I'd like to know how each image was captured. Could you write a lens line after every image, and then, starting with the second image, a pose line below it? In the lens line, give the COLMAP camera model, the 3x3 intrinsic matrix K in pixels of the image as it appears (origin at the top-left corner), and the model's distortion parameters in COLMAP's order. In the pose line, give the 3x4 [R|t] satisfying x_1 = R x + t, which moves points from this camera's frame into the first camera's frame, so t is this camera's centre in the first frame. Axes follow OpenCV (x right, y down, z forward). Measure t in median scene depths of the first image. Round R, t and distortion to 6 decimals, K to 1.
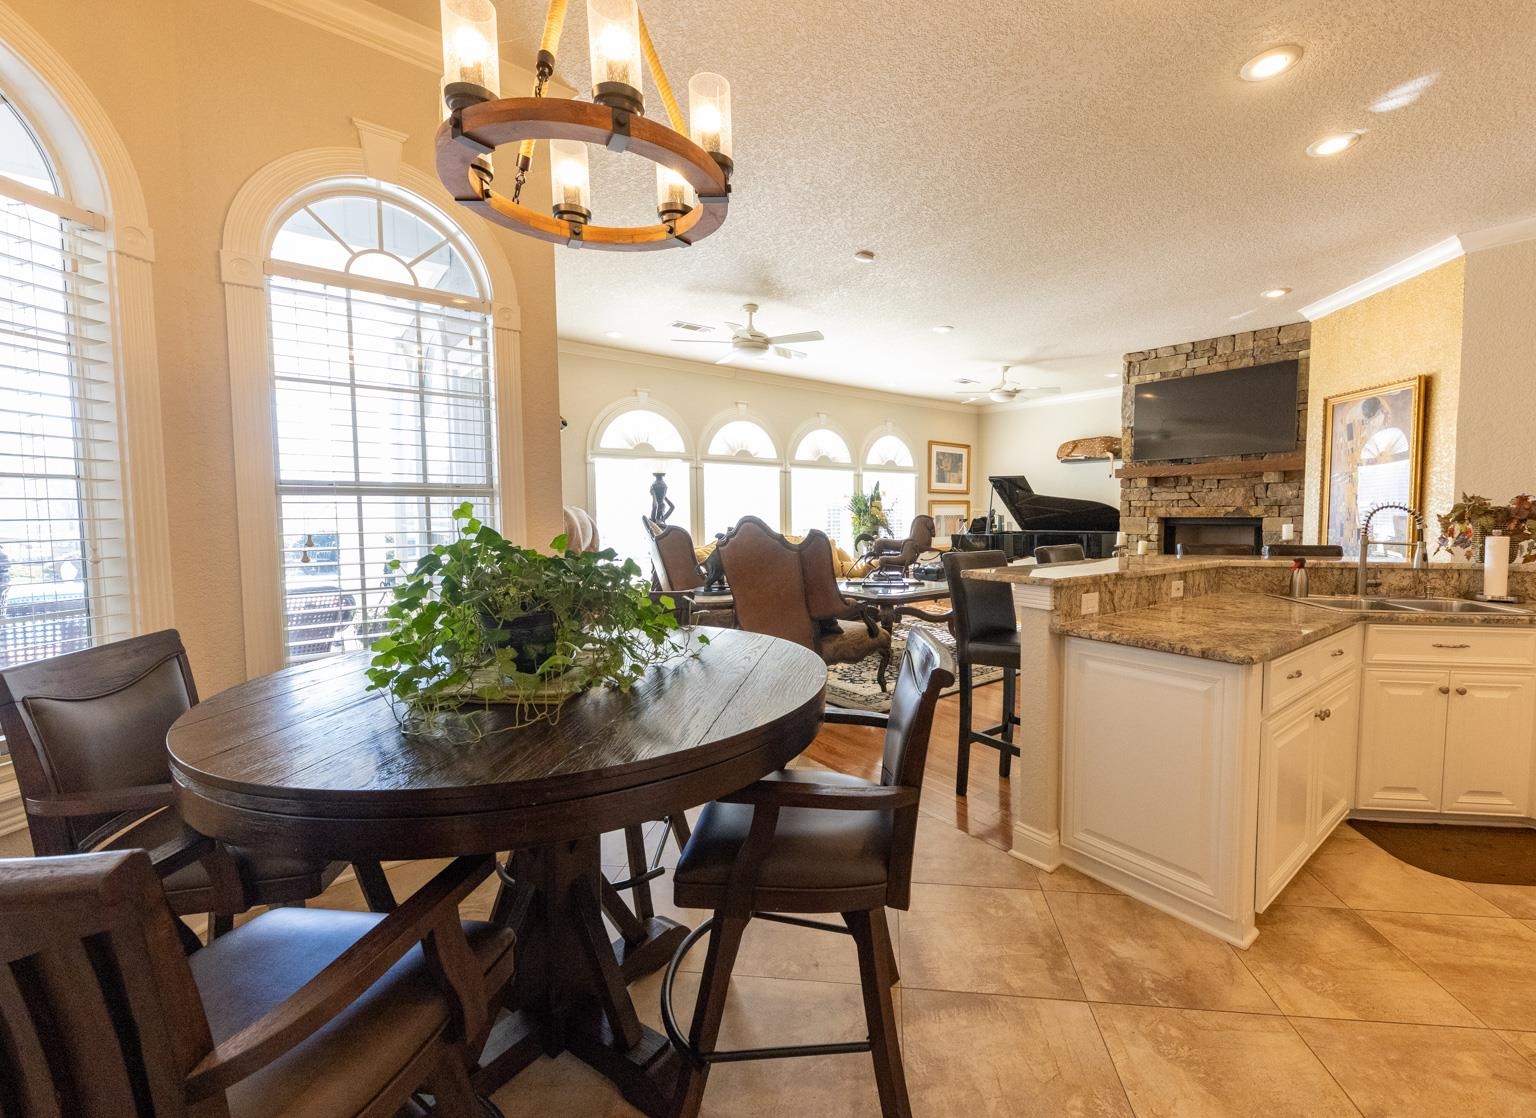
lens RADIAL K [[645.1, 0, 824.9], [0, 645.1, 548.8], [0, 0, 1]] dist [0.002790, 0.000240]
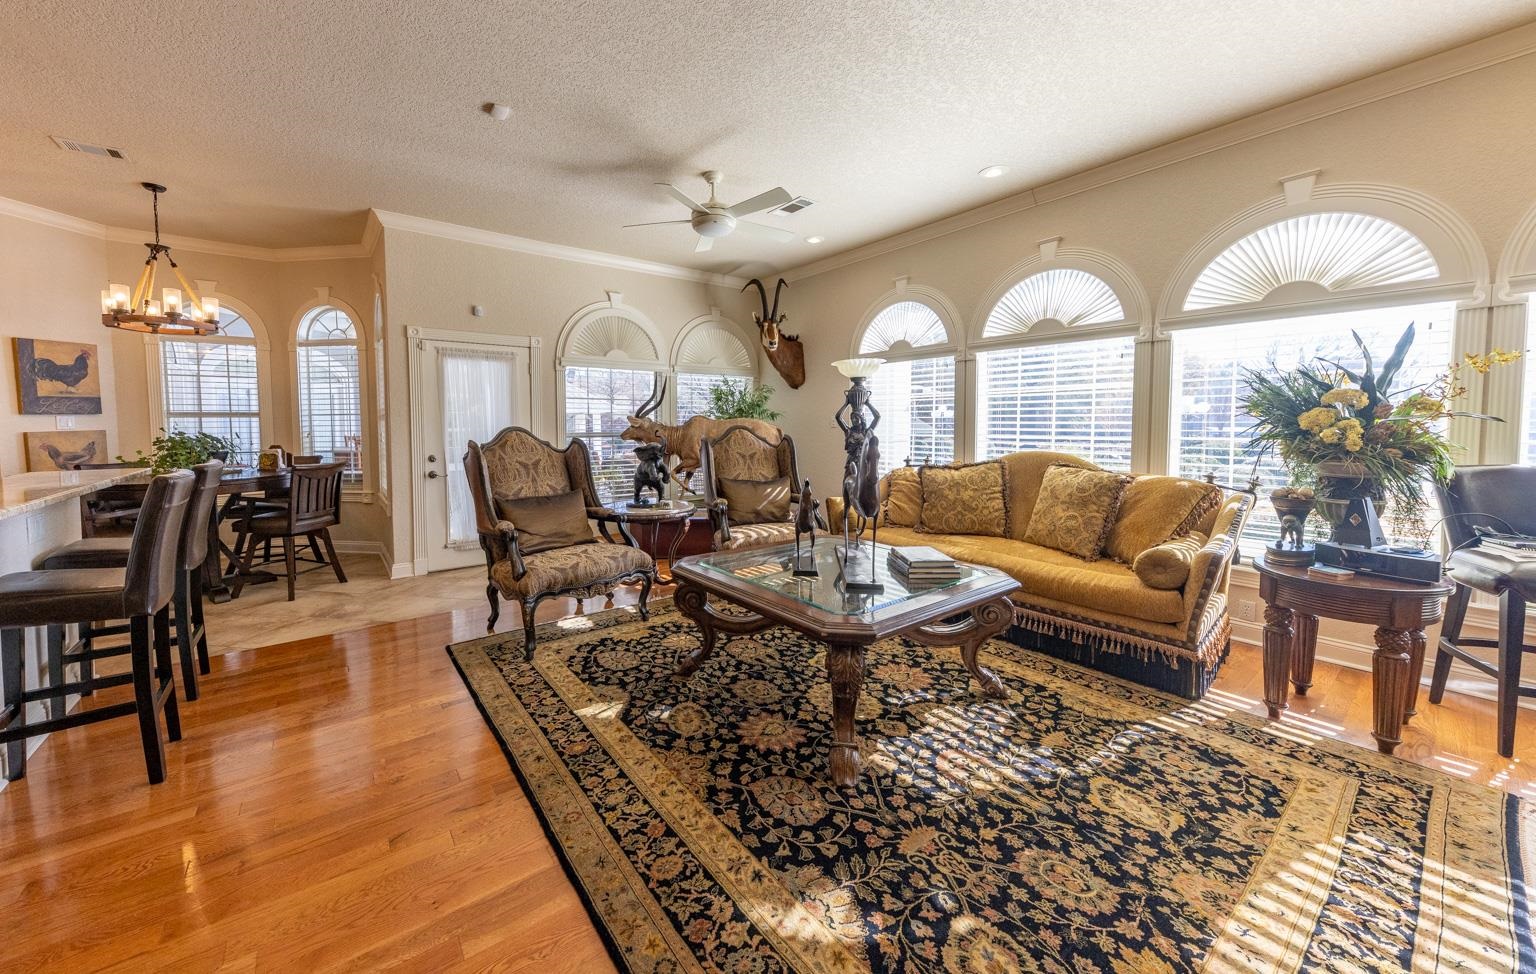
lens RADIAL K [[550.5, 0, 724.1], [0, 550.5, 452.8], [0, 0, 1]] dist [0.018658, -0.006701]
pose [[-0.069896, 0.055456, -0.996012, 0.469924], [-0.054159, 0.996770, 0.059299, -0.048128], [0.996083, 0.058088, -0.066667, 0.834271]]
